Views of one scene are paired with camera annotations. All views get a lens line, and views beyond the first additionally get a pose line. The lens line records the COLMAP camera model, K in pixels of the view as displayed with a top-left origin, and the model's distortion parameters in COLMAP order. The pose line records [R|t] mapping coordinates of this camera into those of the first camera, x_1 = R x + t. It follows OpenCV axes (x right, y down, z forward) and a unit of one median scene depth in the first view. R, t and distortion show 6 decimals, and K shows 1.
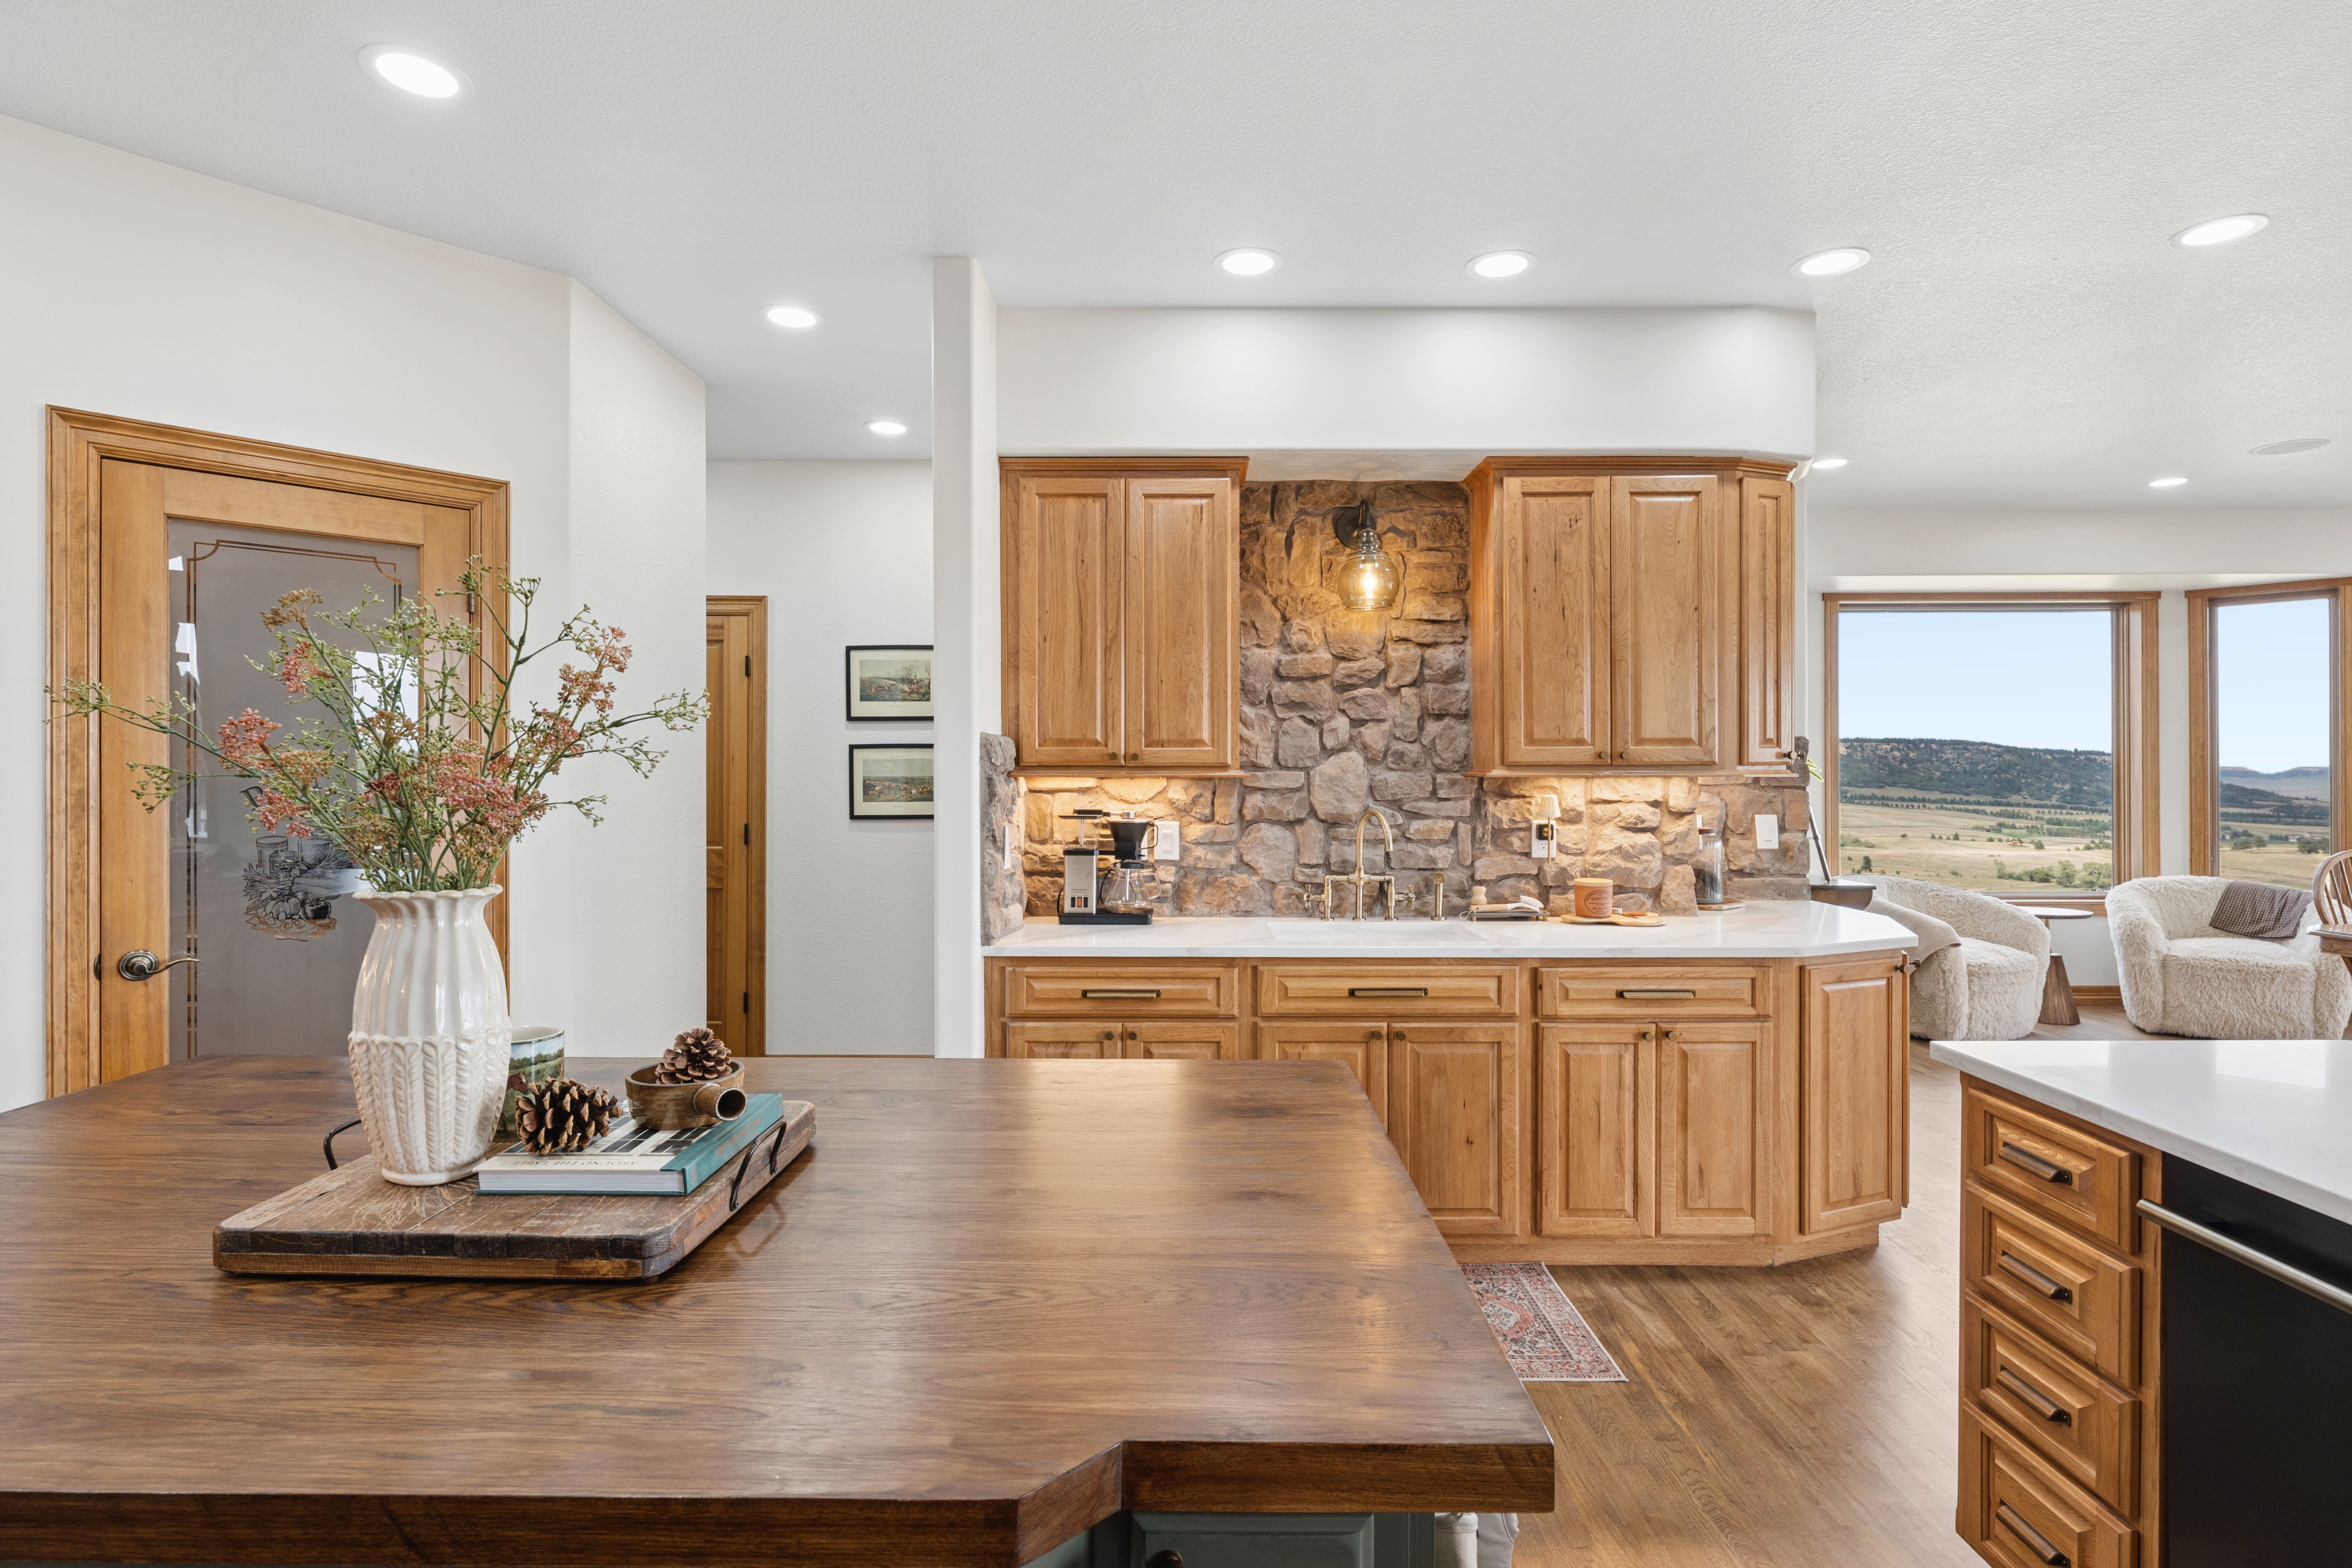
lens RADIAL K [[1158.0, 0, 1166.8], [0, 1158.0, 772.4], [0, 0, 1]] dist [0.001330, 0.001720]
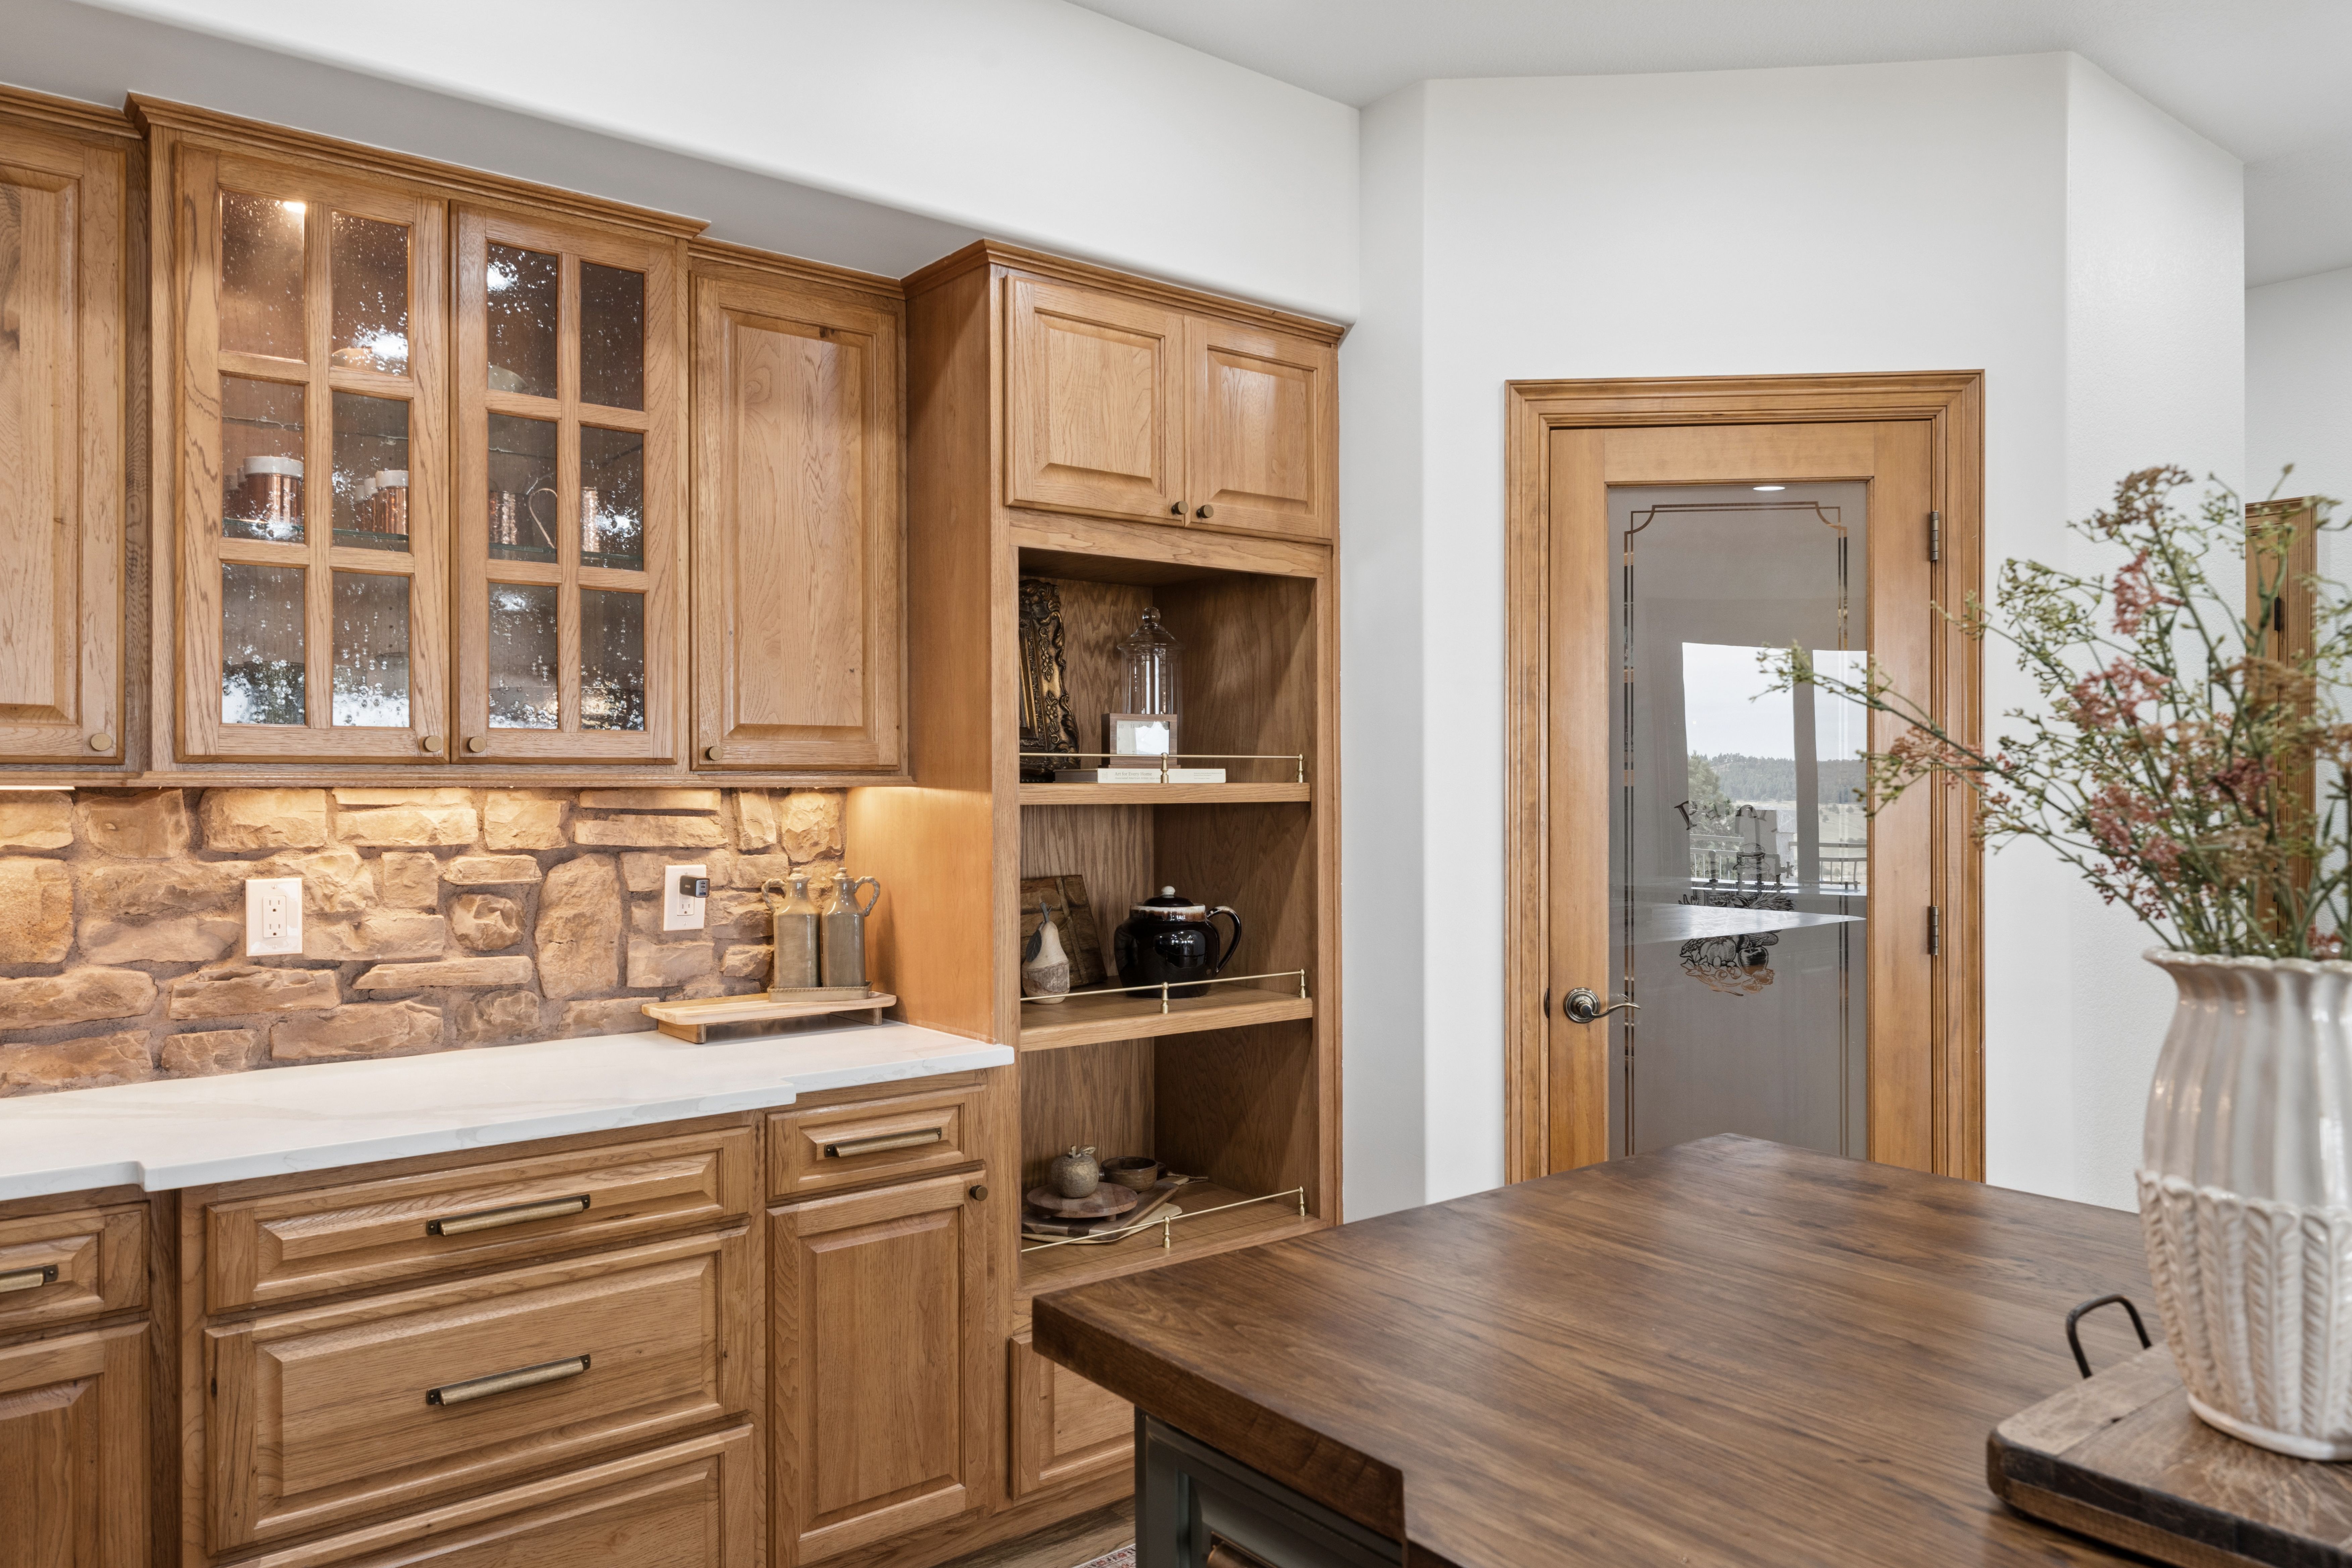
lens RADIAL K [[1565.0, 0, 1174.7], [0, 1565.0, 788.3], [0, 0, 1]] dist [-0.003675, -0.002601]
pose [[0.630831, -0.004161, -0.775909, -0.160298], [0.001421, 0.999990, -0.004207, 0.007525], [0.775919, 0.001551, 0.630830, 0.022298]]
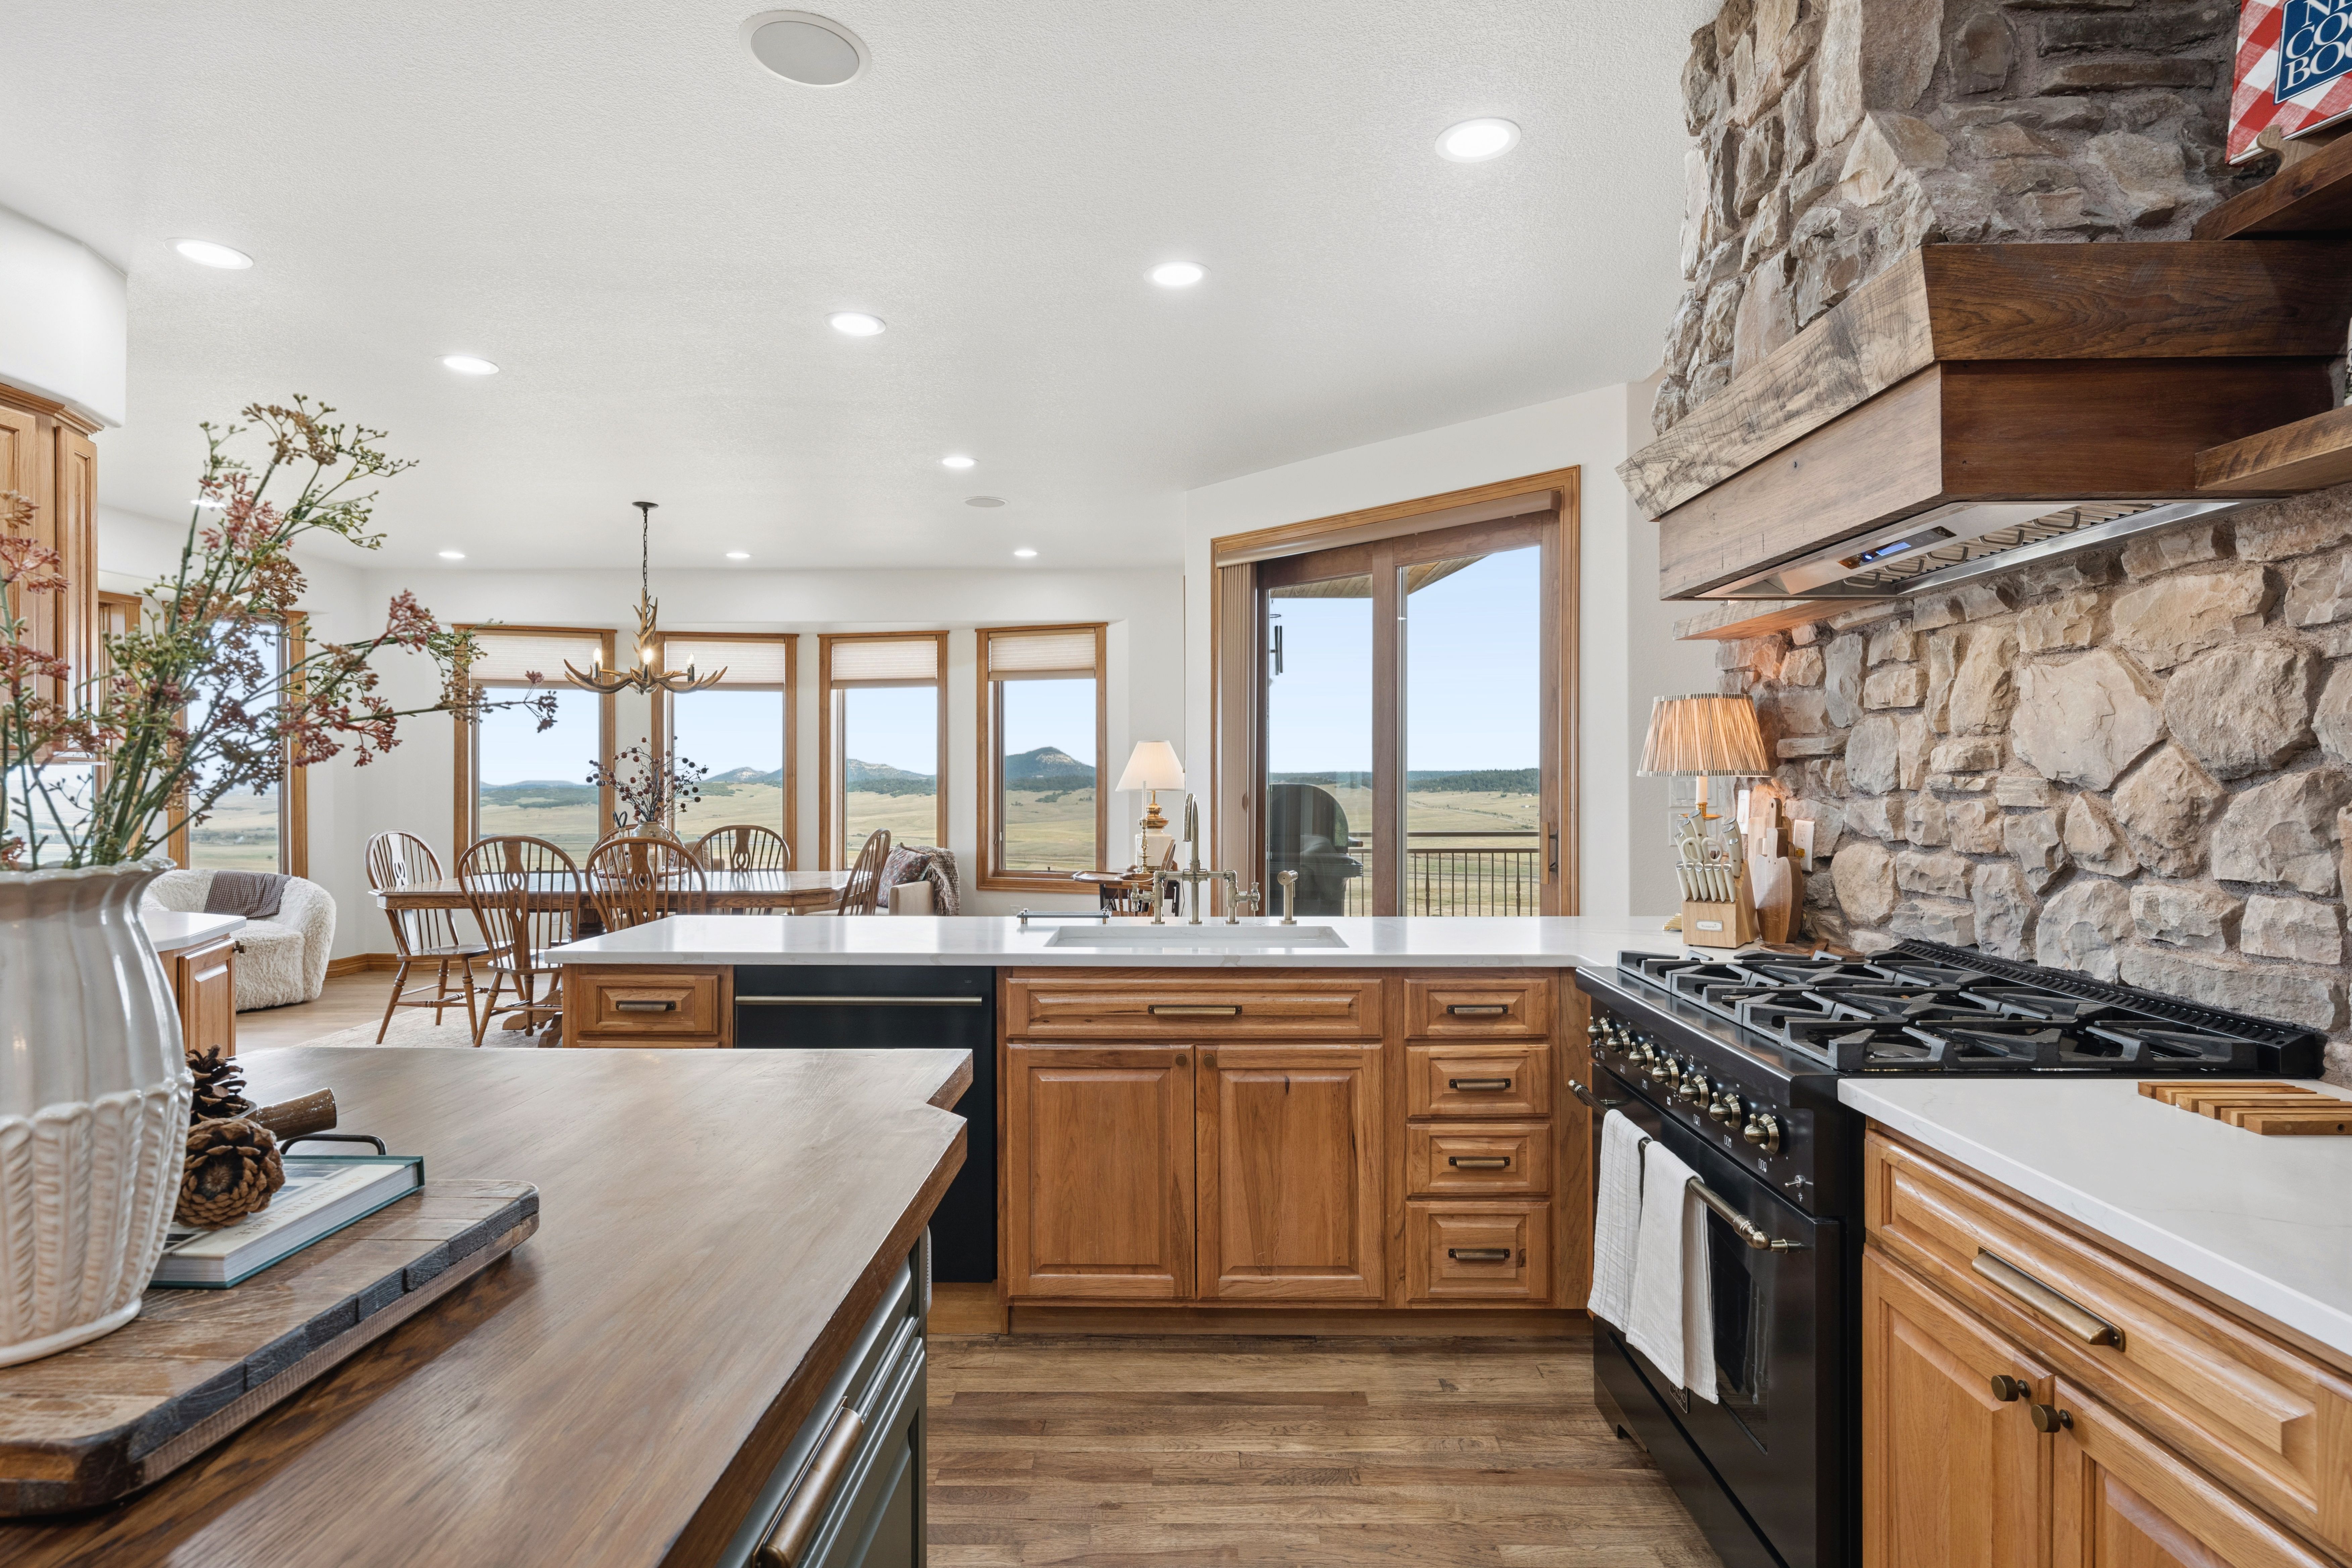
lens RADIAL K [[1234.9, 0, 1181.5], [0, 1234.9, 784.0], [0, 0, 1]] dist [0.002421, -0.000597]
pose [[0.005209, -0.003900, 0.999979, -0.557205], [0.005912, 0.999975, 0.003869, 0.024712], [-0.999969, 0.005891, 0.005232, 0.174027]]
